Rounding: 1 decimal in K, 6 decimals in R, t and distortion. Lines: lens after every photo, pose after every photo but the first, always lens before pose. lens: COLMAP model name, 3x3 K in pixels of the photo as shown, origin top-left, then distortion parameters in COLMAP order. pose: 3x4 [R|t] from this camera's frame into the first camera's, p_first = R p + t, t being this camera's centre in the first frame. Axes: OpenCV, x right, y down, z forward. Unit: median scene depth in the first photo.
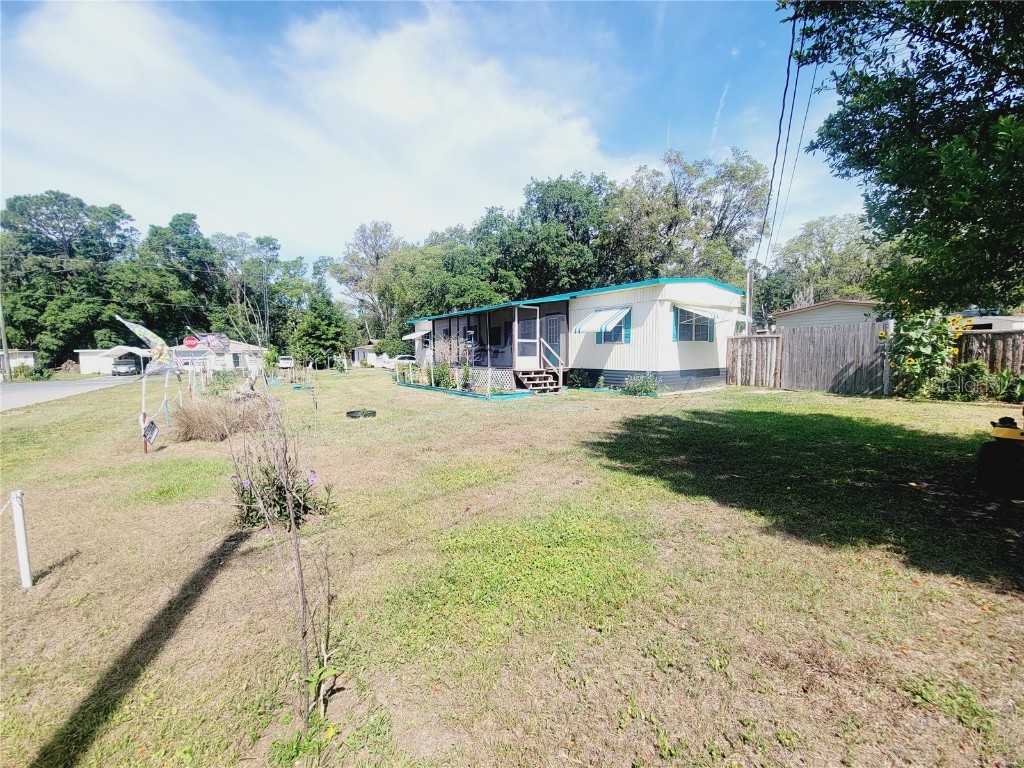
lens RADIAL K [[416.6, 0, 507.9], [0, 416.6, 394.5], [0, 0, 1]] dist [0.014906, -0.009475]
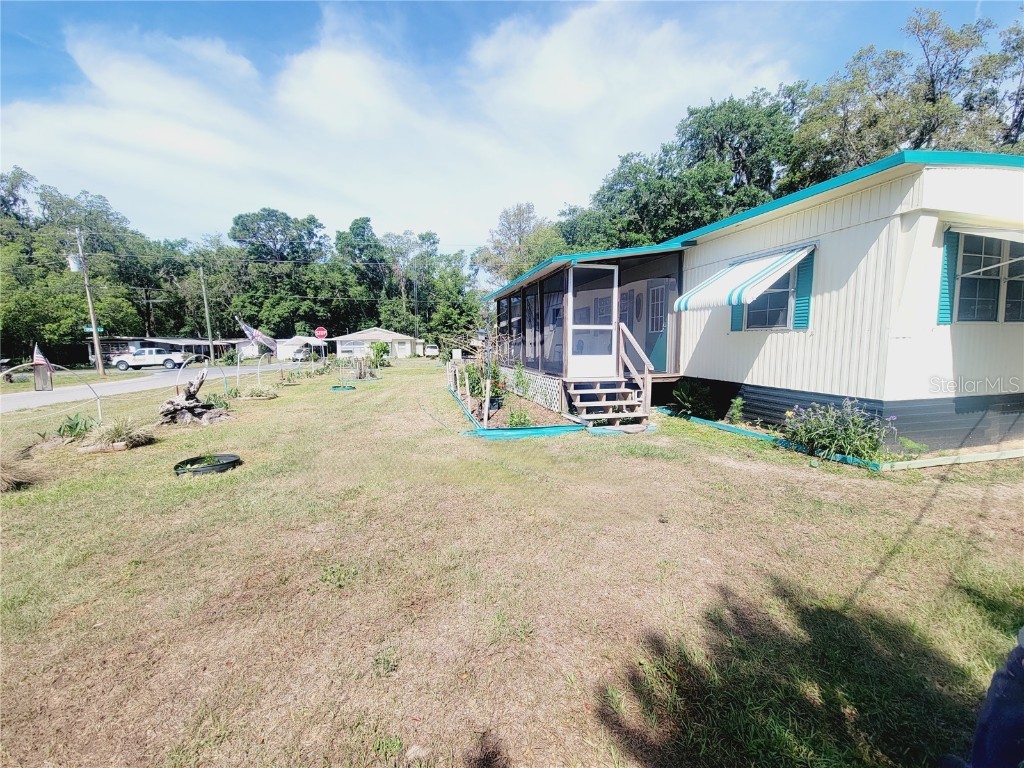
lens RADIAL K [[416.6, 0, 513.2], [0, 416.6, 383.6], [0, 0, 1]] dist [0.014906, -0.009475]
pose [[0.932295, 0.036343, -0.359868, 0.073619], [-0.034830, 0.999336, 0.010691, -0.027012], [0.360017, 0.002567, 0.932942, 0.214813]]
